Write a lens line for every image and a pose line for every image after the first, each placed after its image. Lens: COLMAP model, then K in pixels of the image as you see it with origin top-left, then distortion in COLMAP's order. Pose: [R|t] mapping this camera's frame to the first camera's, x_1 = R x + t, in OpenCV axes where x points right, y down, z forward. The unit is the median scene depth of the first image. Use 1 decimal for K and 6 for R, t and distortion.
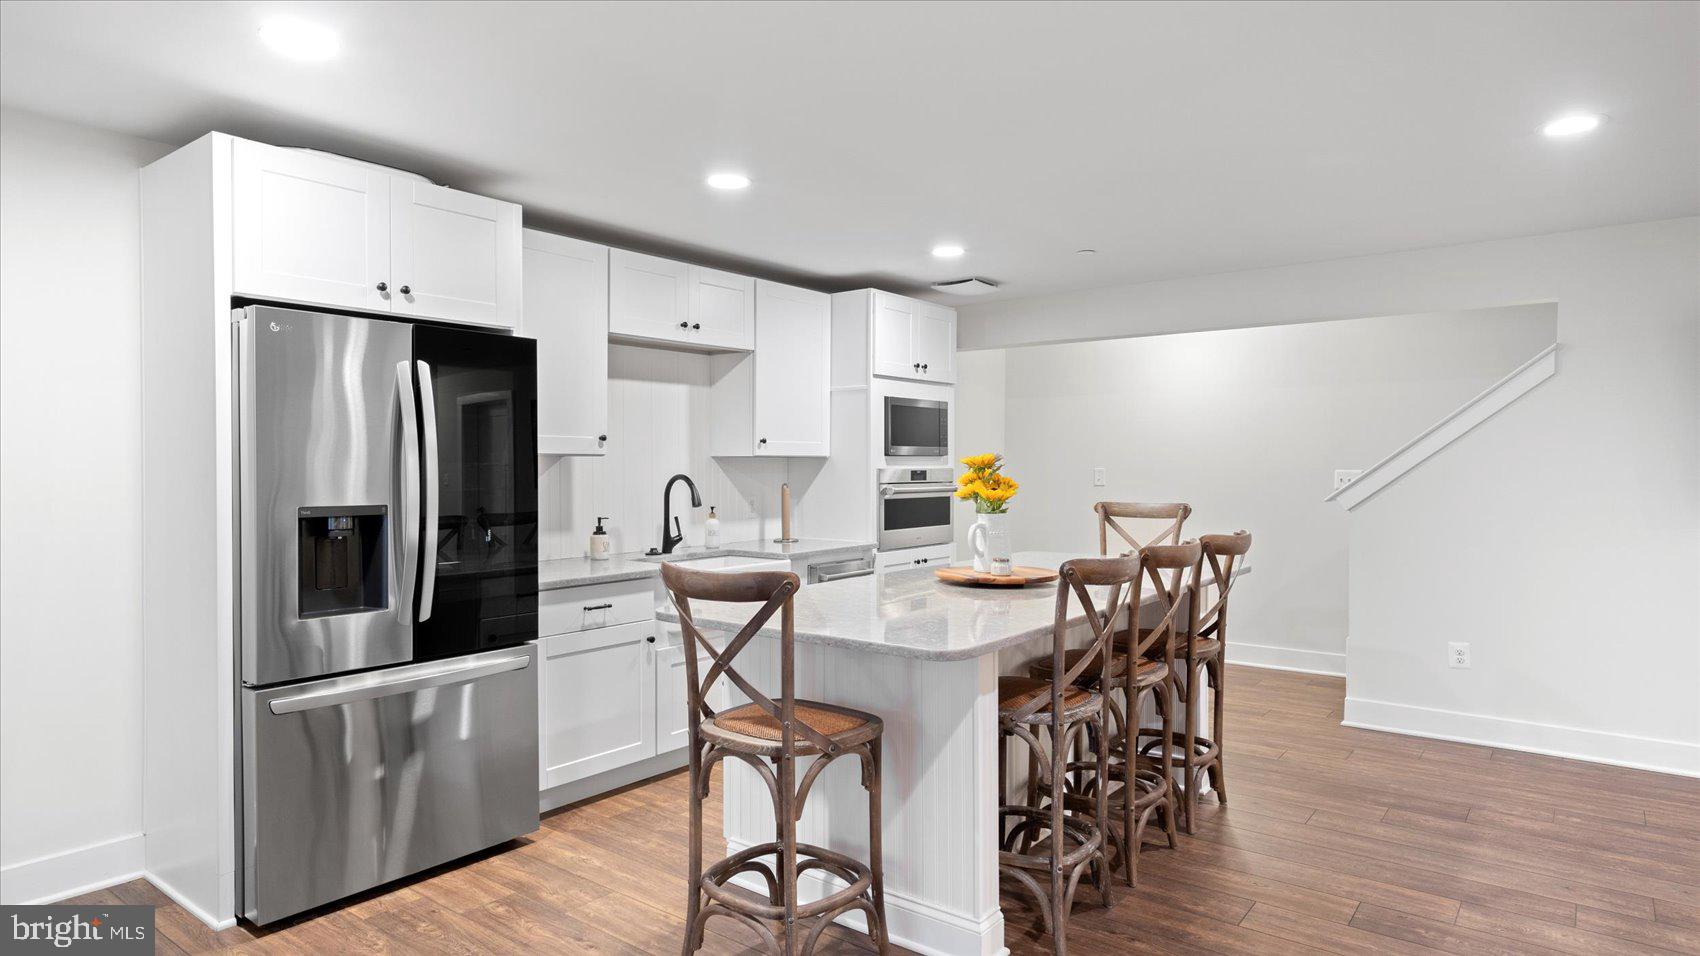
lens RADIAL K [[862.3, 0, 848.3], [0, 862.3, 485.8], [0, 0, 1]] dist [-0.000606, 0.000225]
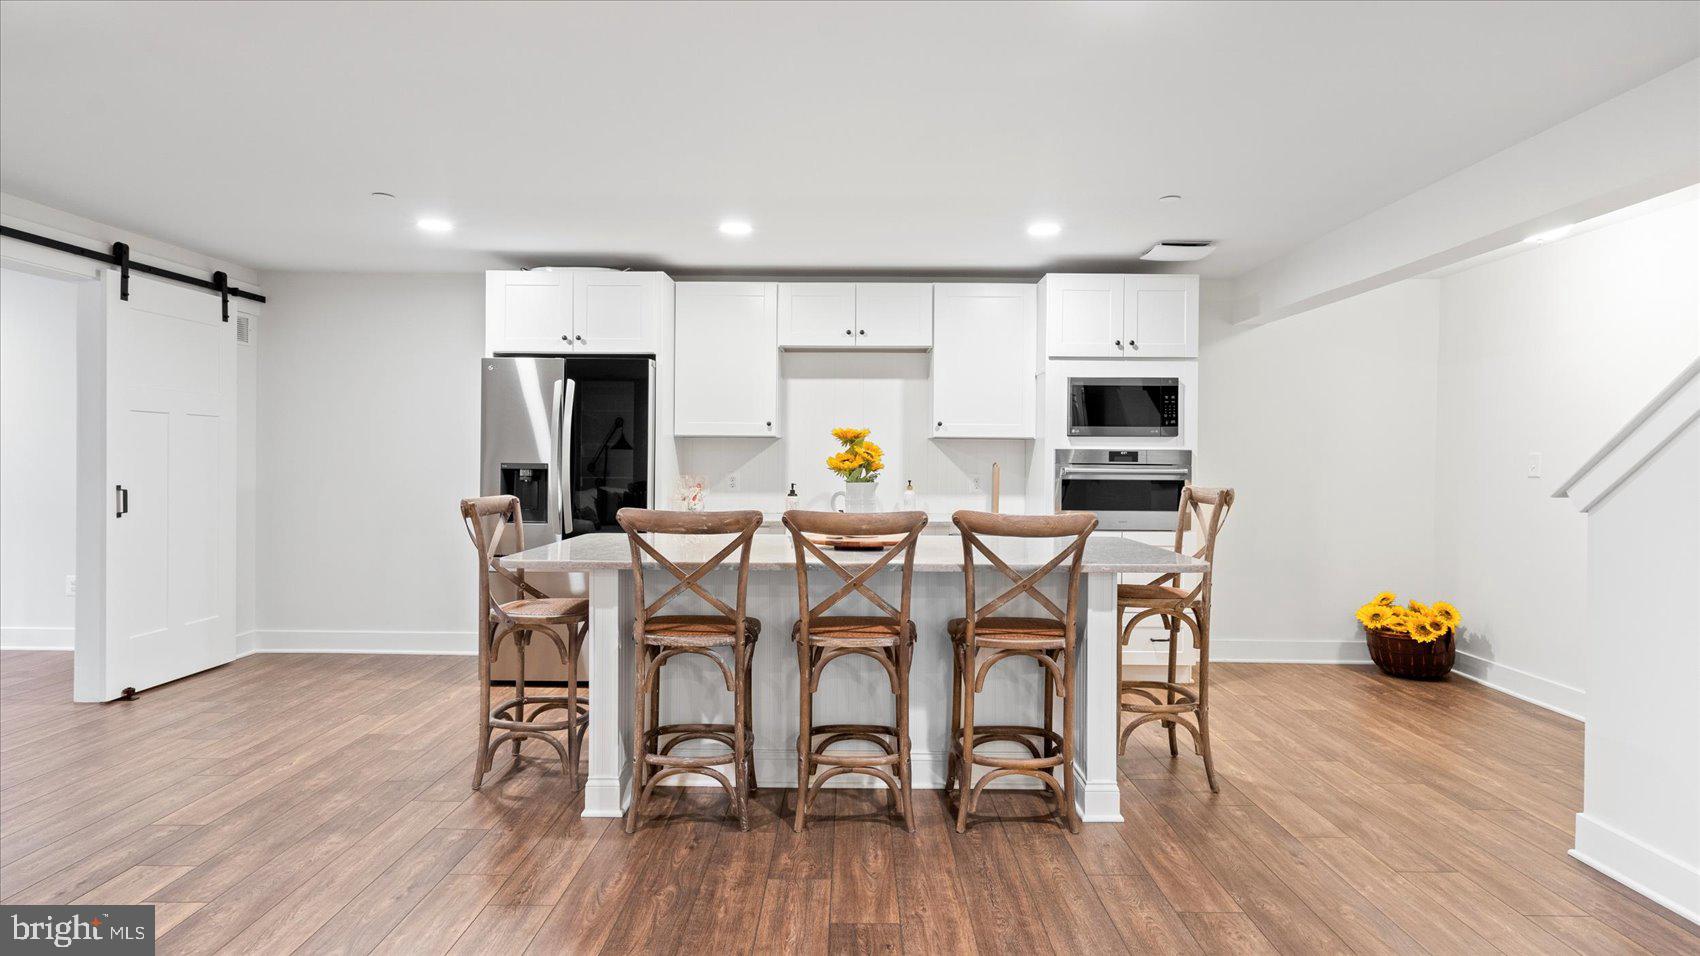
lens RADIAL K [[779.5, 0, 851.9], [0, 779.5, 466.4], [0, 0, 1]] dist [-0.002116, 0.000258]
pose [[0.683709, 0.016458, -0.729569, 0.588823], [-0.024523, 0.999699, -0.000430, 0.007689], [0.729343, 0.018185, 0.683907, 0.211880]]
